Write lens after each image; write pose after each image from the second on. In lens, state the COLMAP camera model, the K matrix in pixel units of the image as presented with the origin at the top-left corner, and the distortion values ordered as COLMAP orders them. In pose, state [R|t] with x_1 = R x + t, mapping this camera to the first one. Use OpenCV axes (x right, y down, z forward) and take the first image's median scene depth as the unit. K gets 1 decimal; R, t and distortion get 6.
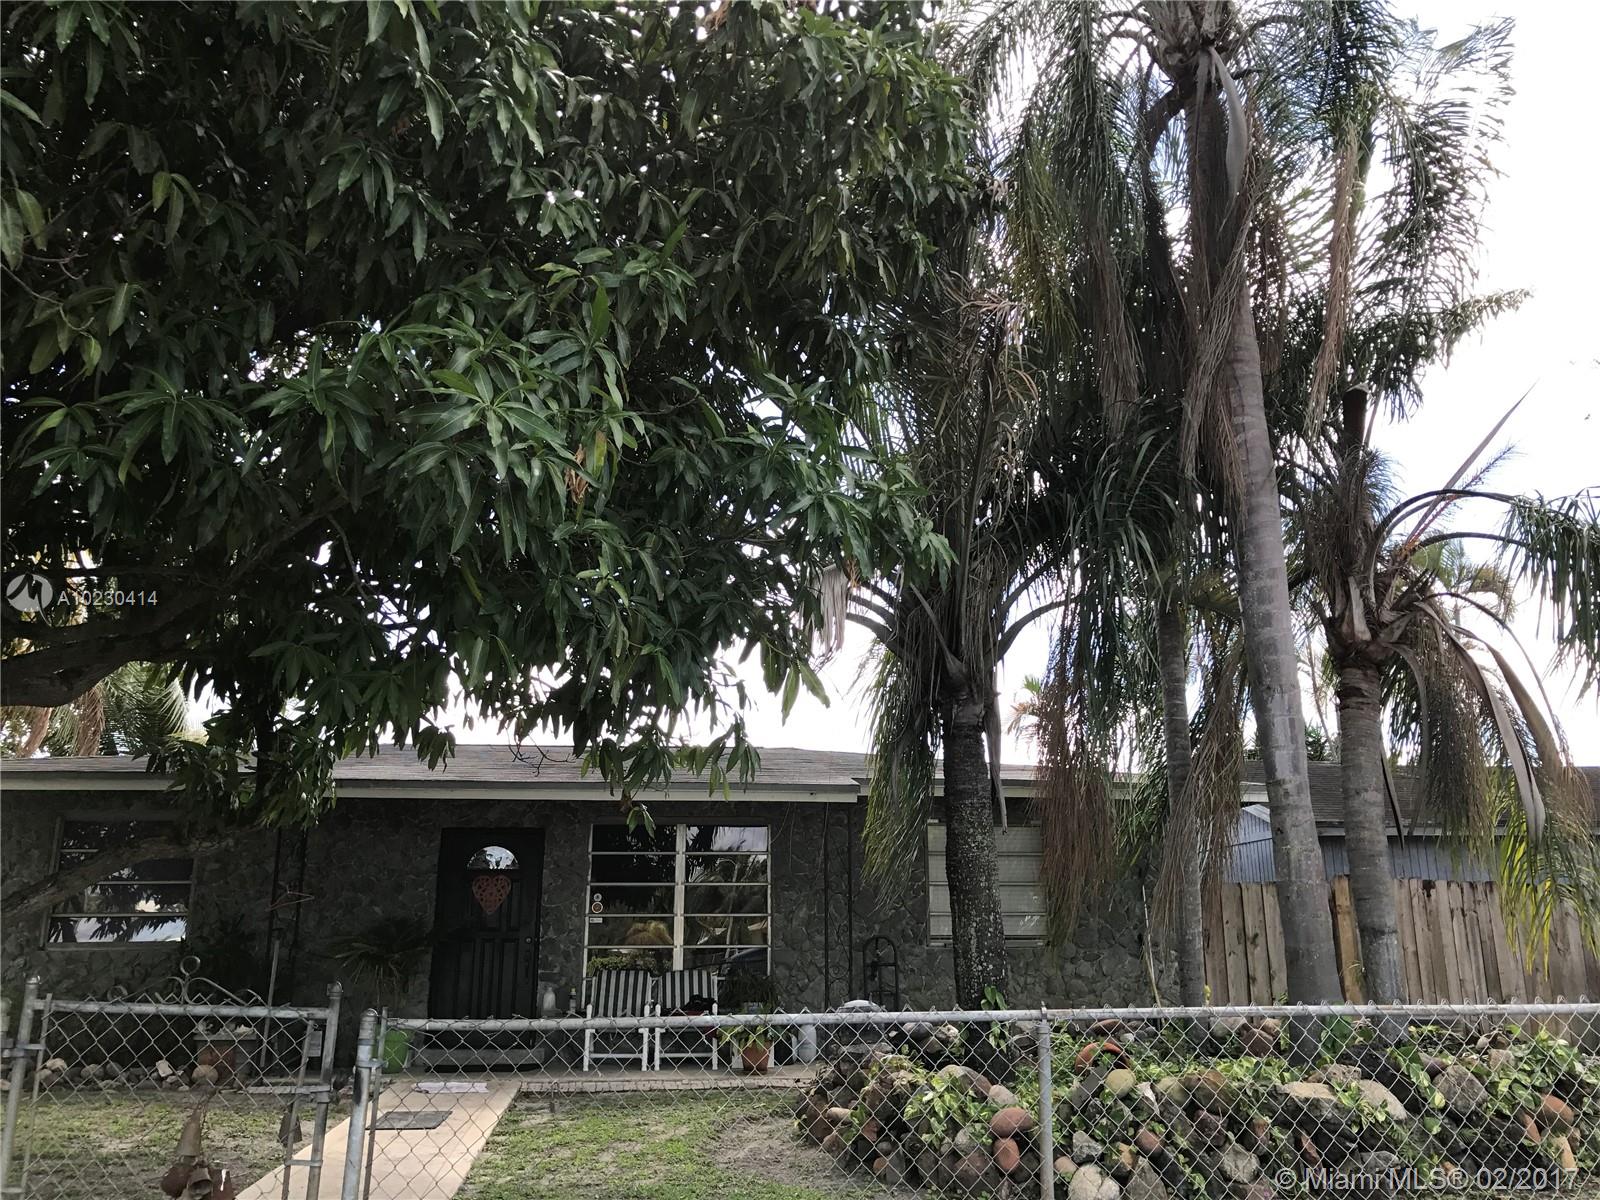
lens RADIAL K [[1288.7, 0, 802.3], [0, 1288.7, 615.2], [0, 0, 1]] dist [0.088608, -0.133621]
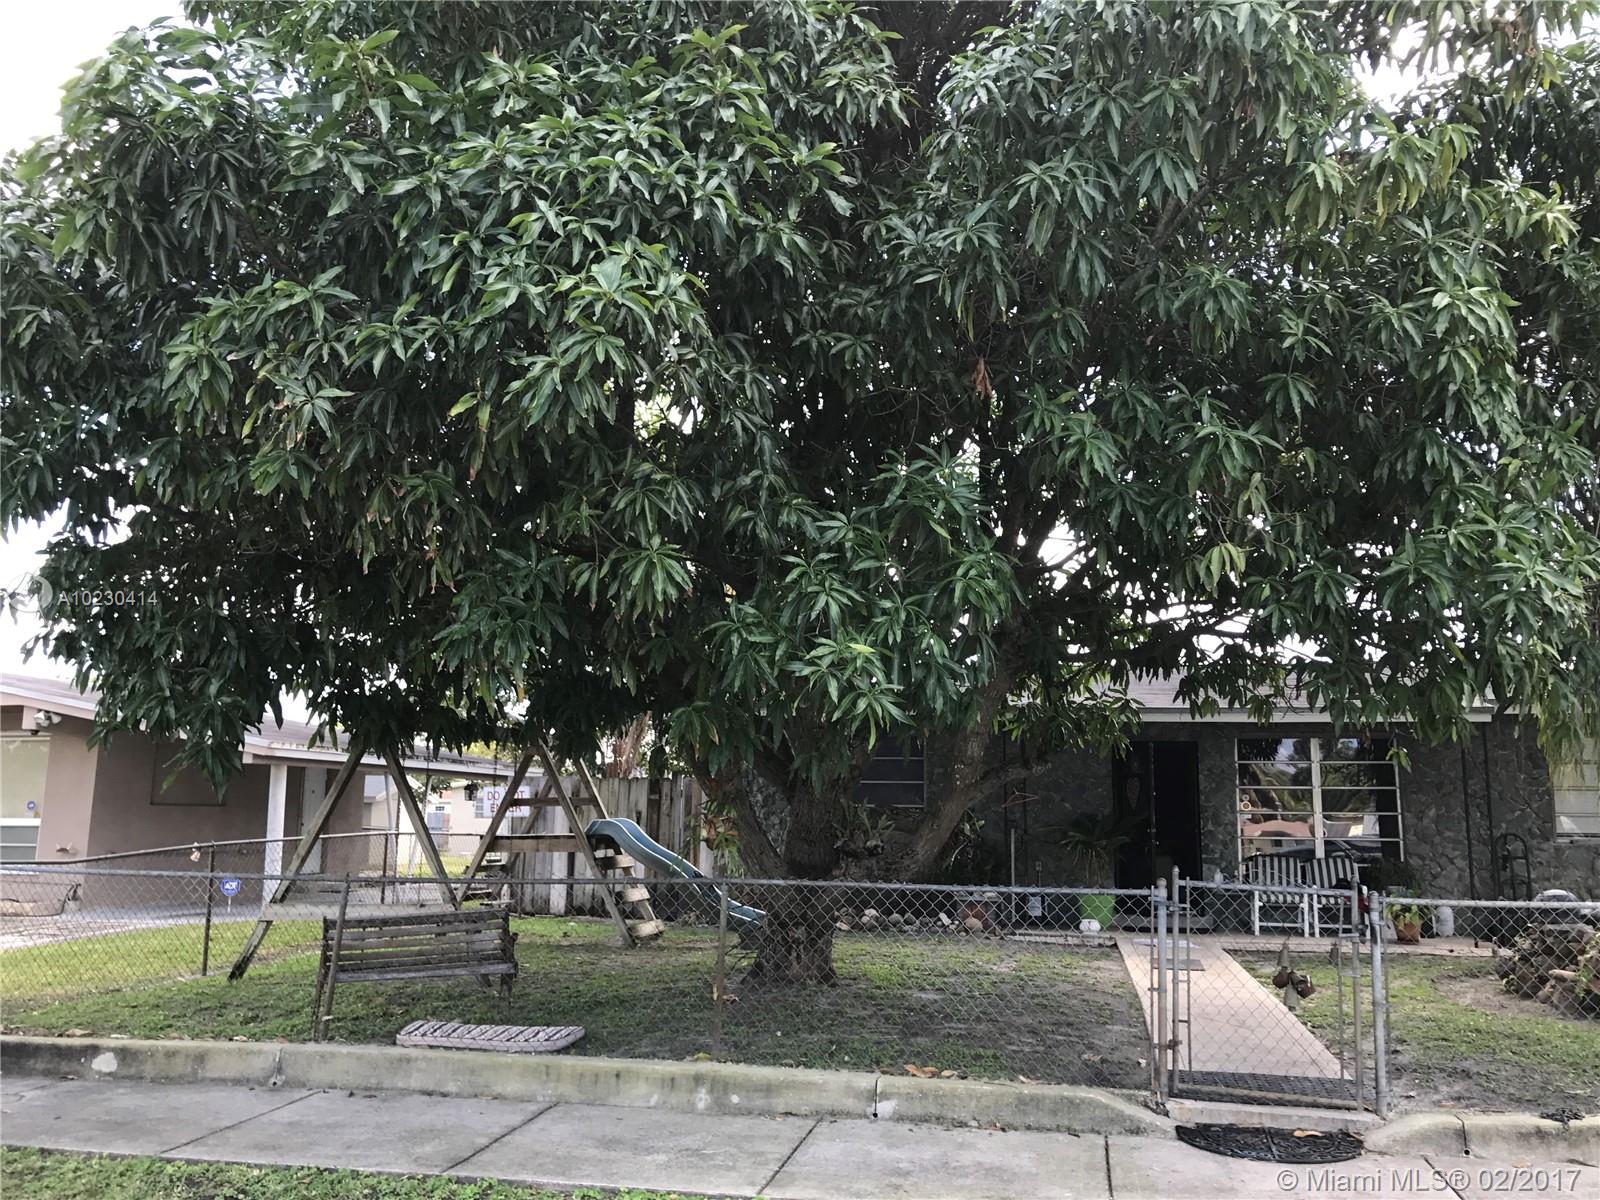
lens RADIAL K [[1312.2, 0, 800.0], [0, 1312.2, 600.0], [0, 0, 1]] dist [-0.003789, -0.008993]
pose [[0.946628, -0.037444, -0.320147, -0.168035], [0.064630, 0.995108, 0.074714, -0.088089], [0.315783, -0.091417, 0.944417, -0.284754]]
